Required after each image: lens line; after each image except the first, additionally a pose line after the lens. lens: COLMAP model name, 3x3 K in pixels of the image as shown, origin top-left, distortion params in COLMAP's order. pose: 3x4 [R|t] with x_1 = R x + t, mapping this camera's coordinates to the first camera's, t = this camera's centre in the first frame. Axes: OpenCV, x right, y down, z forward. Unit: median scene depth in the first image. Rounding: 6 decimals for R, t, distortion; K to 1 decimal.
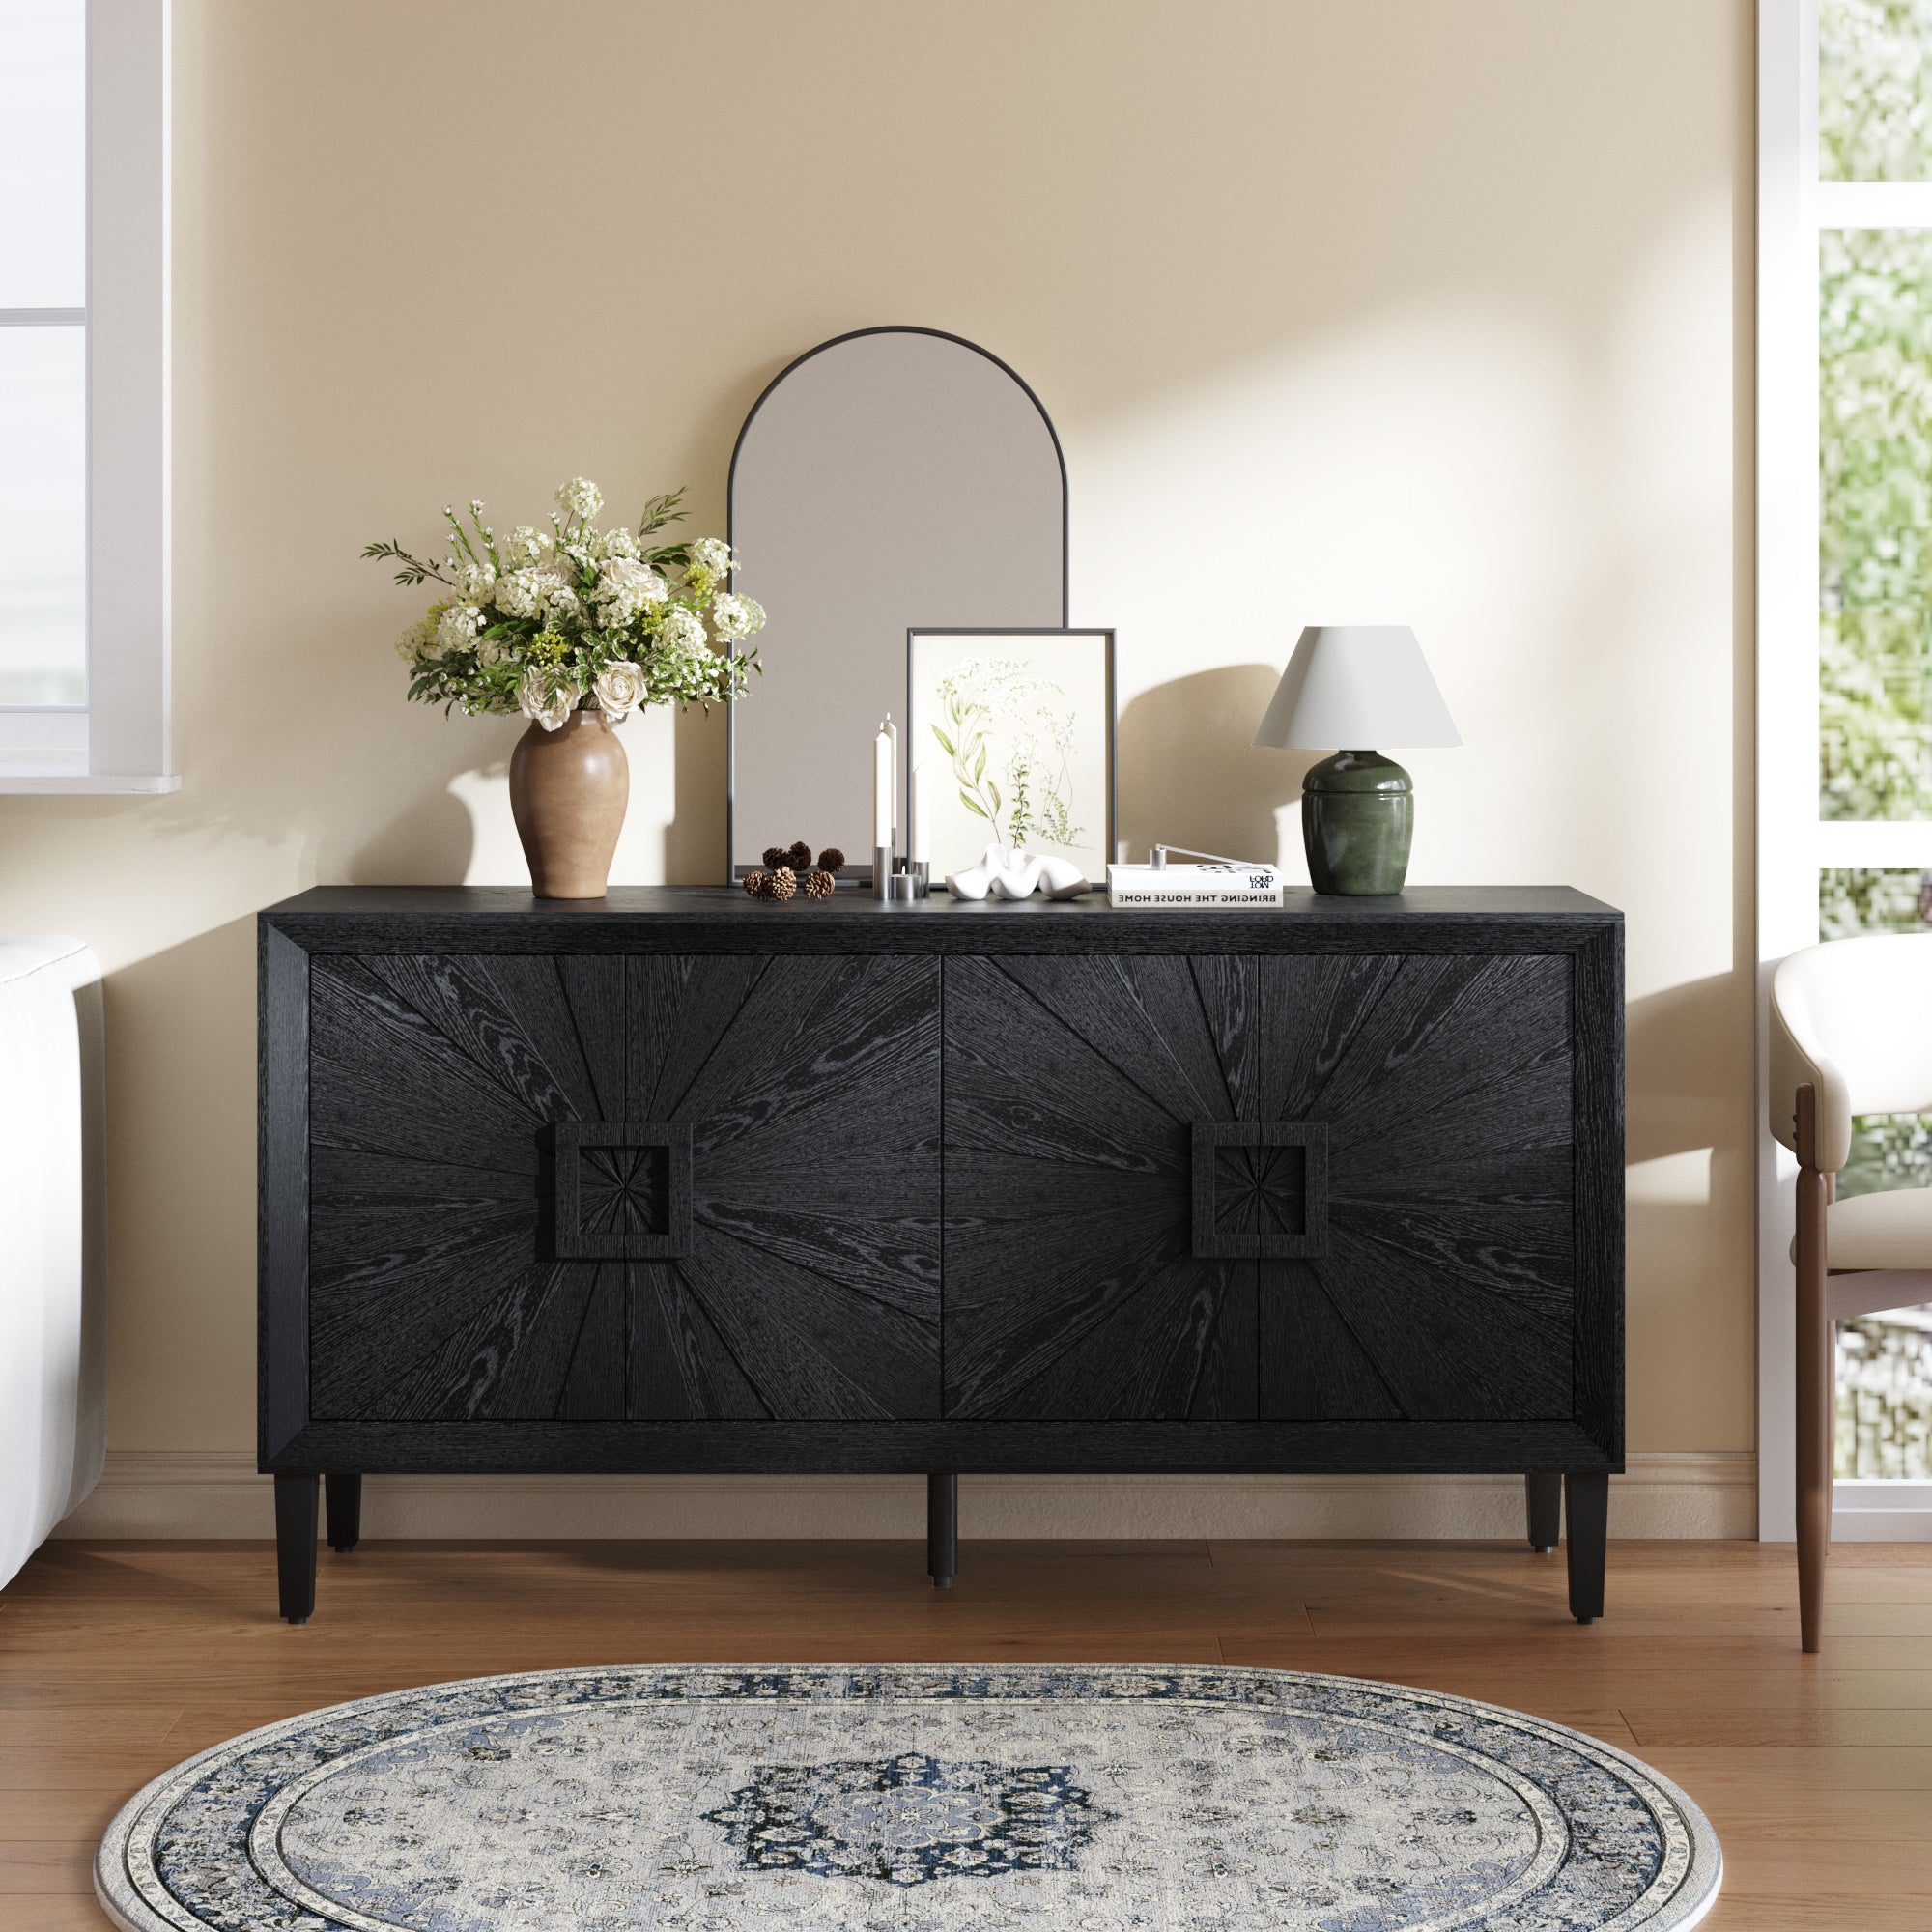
lens RADIAL K [[3985.9, 0, 966.0], [0, 3985.9, 966.0], [0, 0, 1]] dist [0.030228, 0.257082]
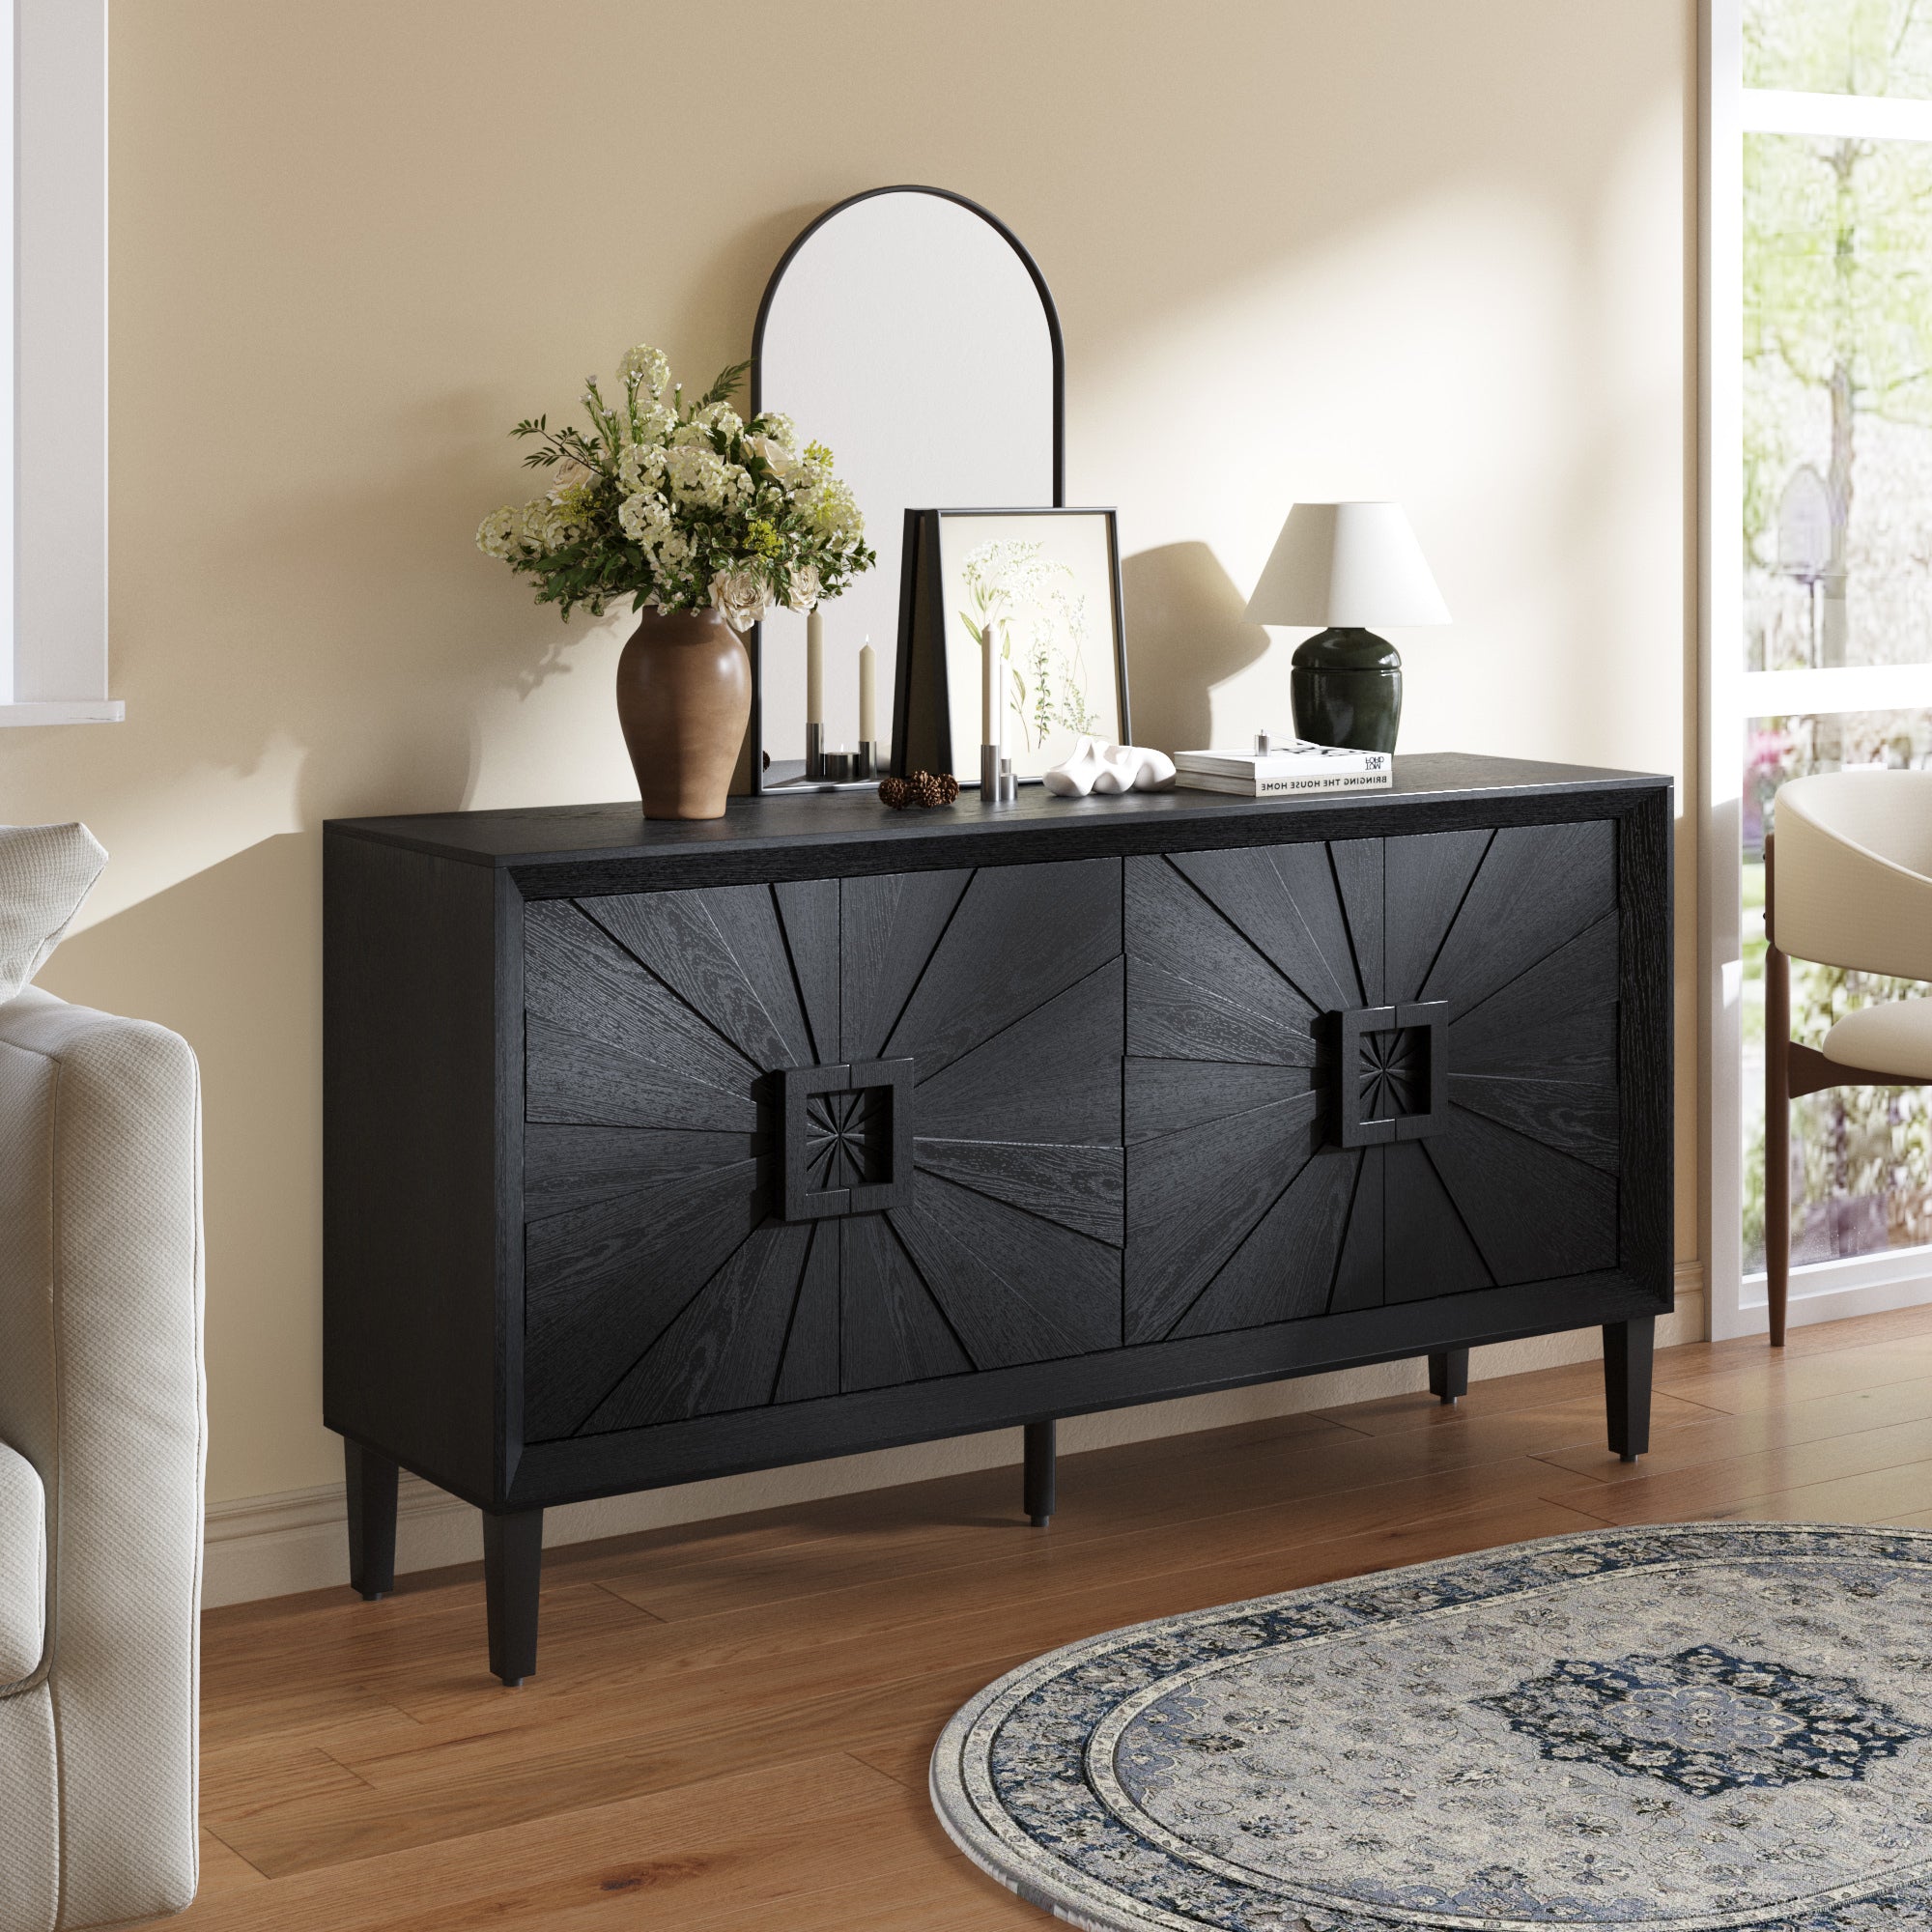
lens RADIAL K [[3835.2, 0, 967.6], [0, 3835.2, 737.2], [0, 0, 1]] dist [-0.025929, -0.000994]
pose [[0.831927, -0.043981, 0.553140, -0.534975], [0.051972, 0.998648, 0.001237, -0.033850], [-0.552446, 0.027718, 0.833088, 0.260769]]
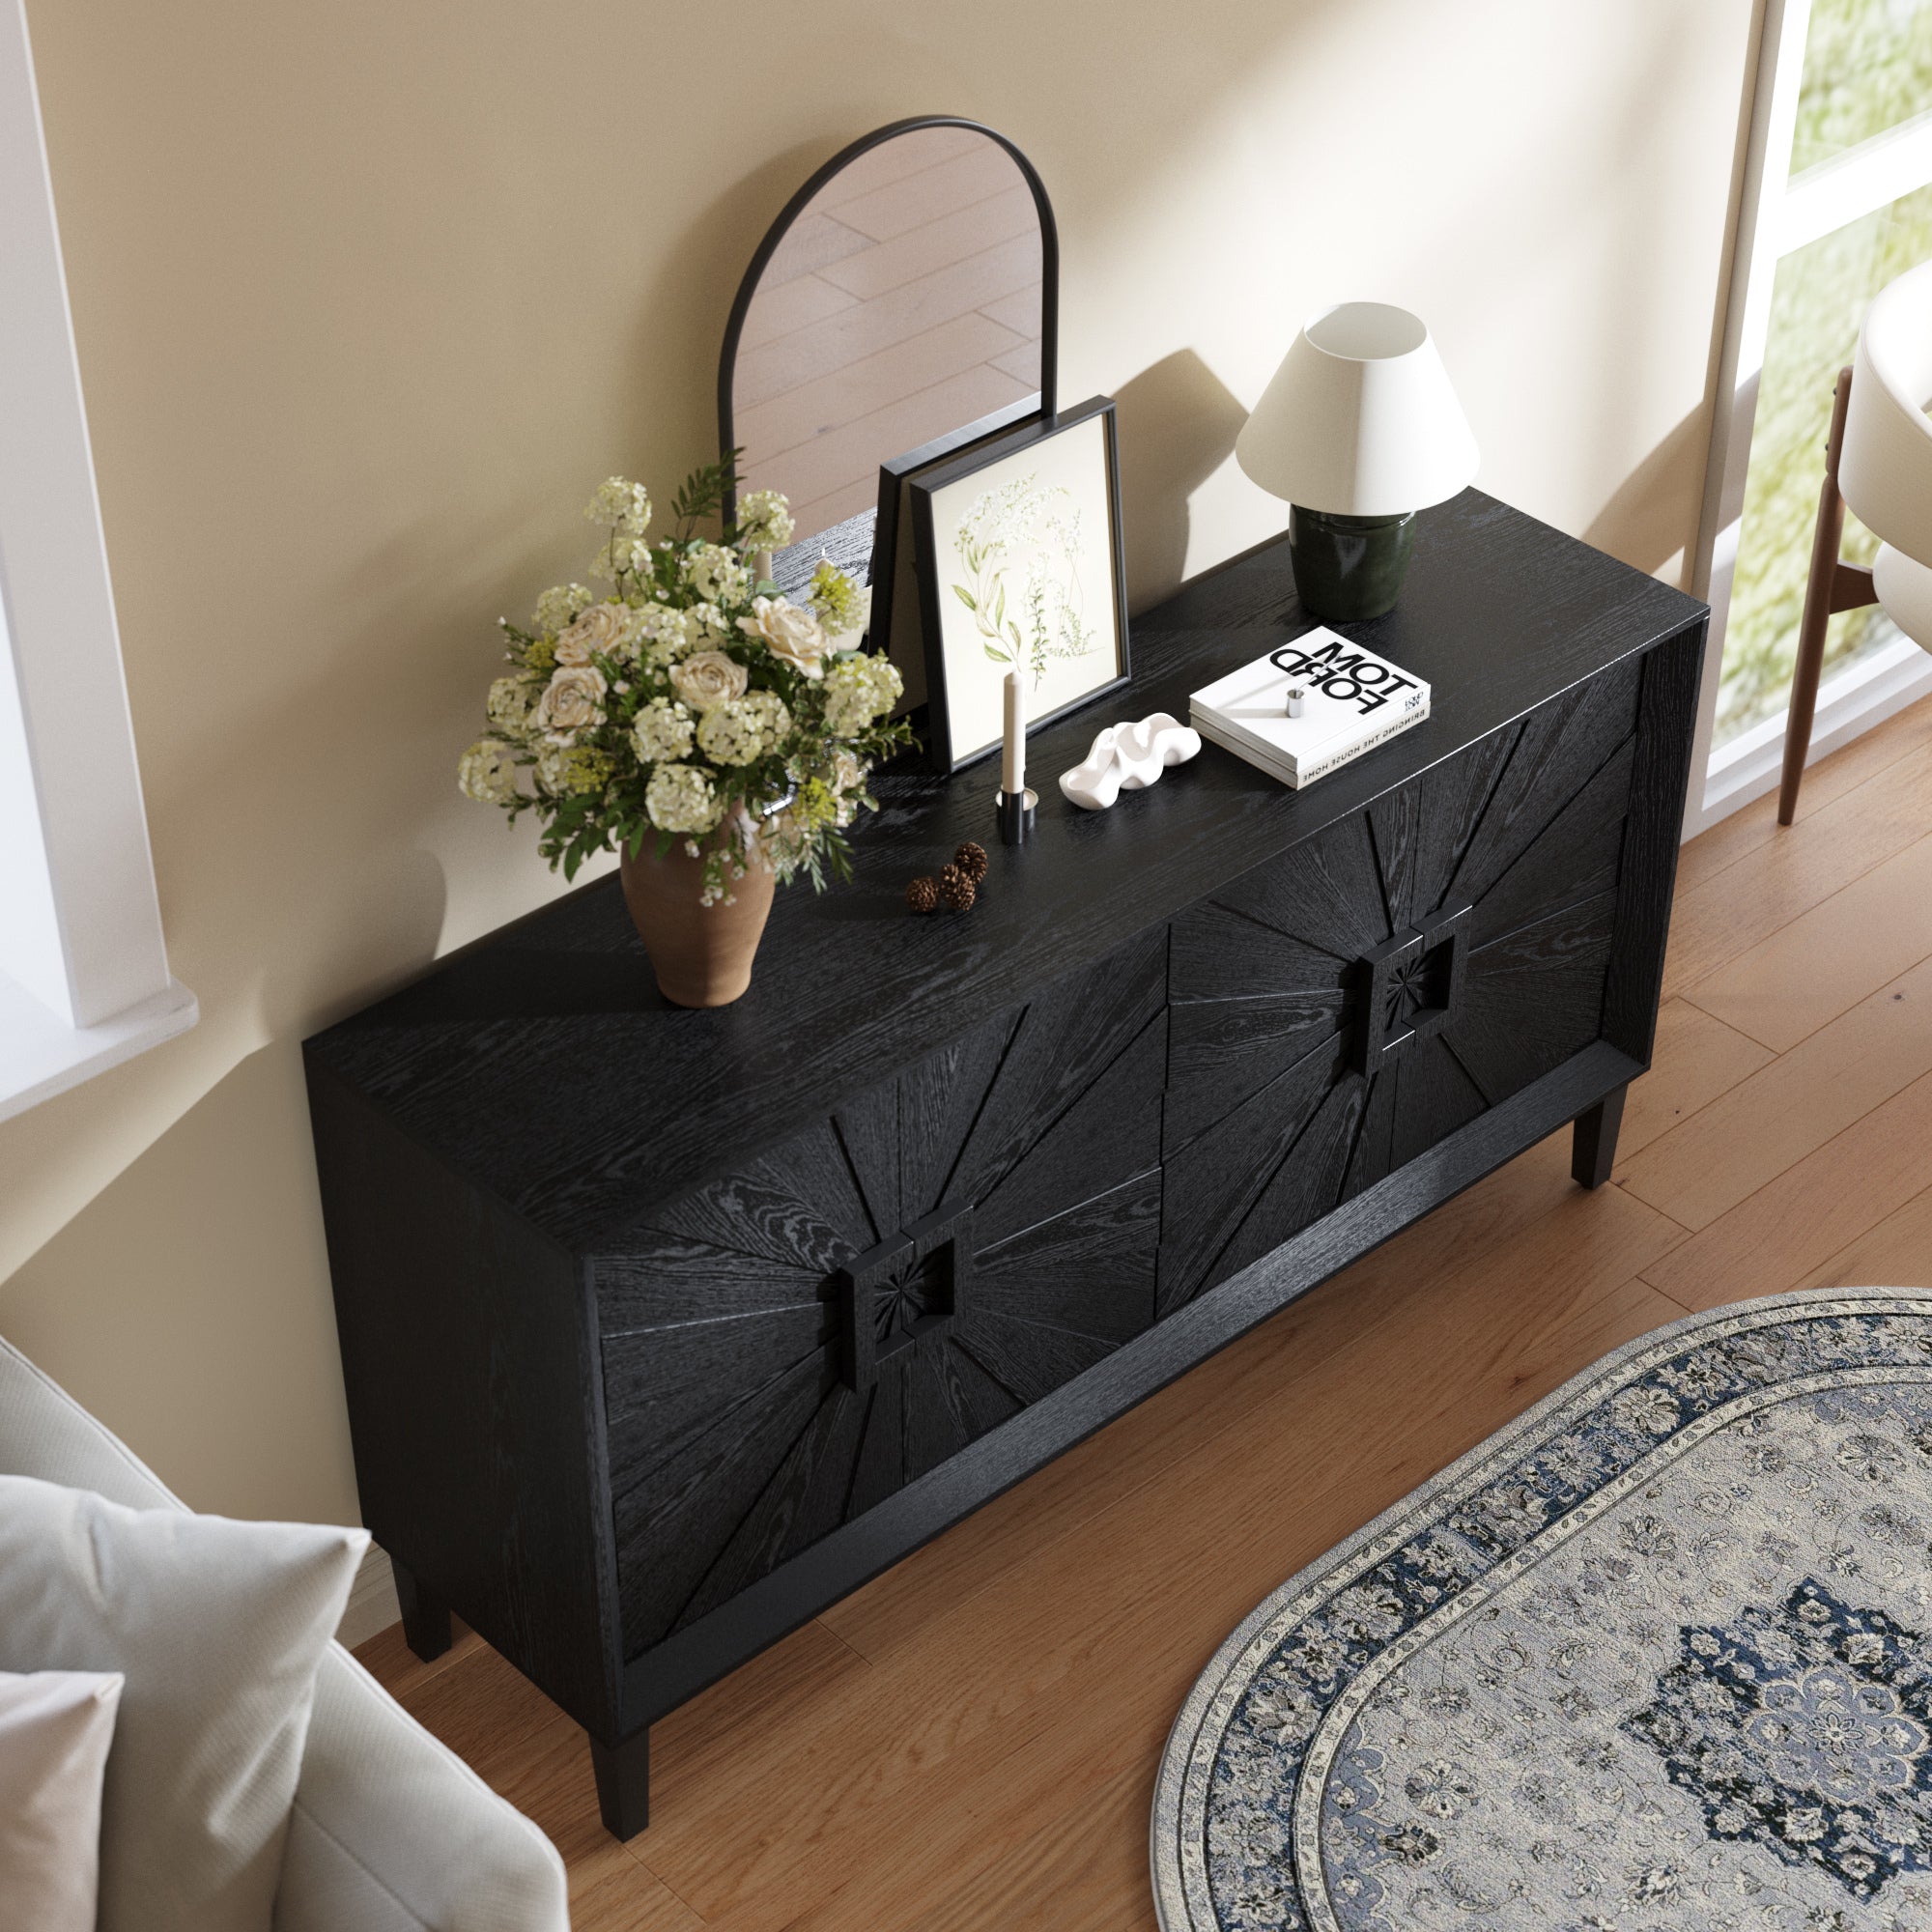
lens RADIAL K [[3823.7, 0, 962.9], [0, 3823.7, 1142.0], [0, 0, 1]] dist [0.061702, 0.287717]
pose [[0.736814, -0.437065, 0.515829, -0.484594], [0.067039, 0.806422, 0.587528, -0.450932], [-0.672764, -0.398318, 0.623484, 0.490785]]
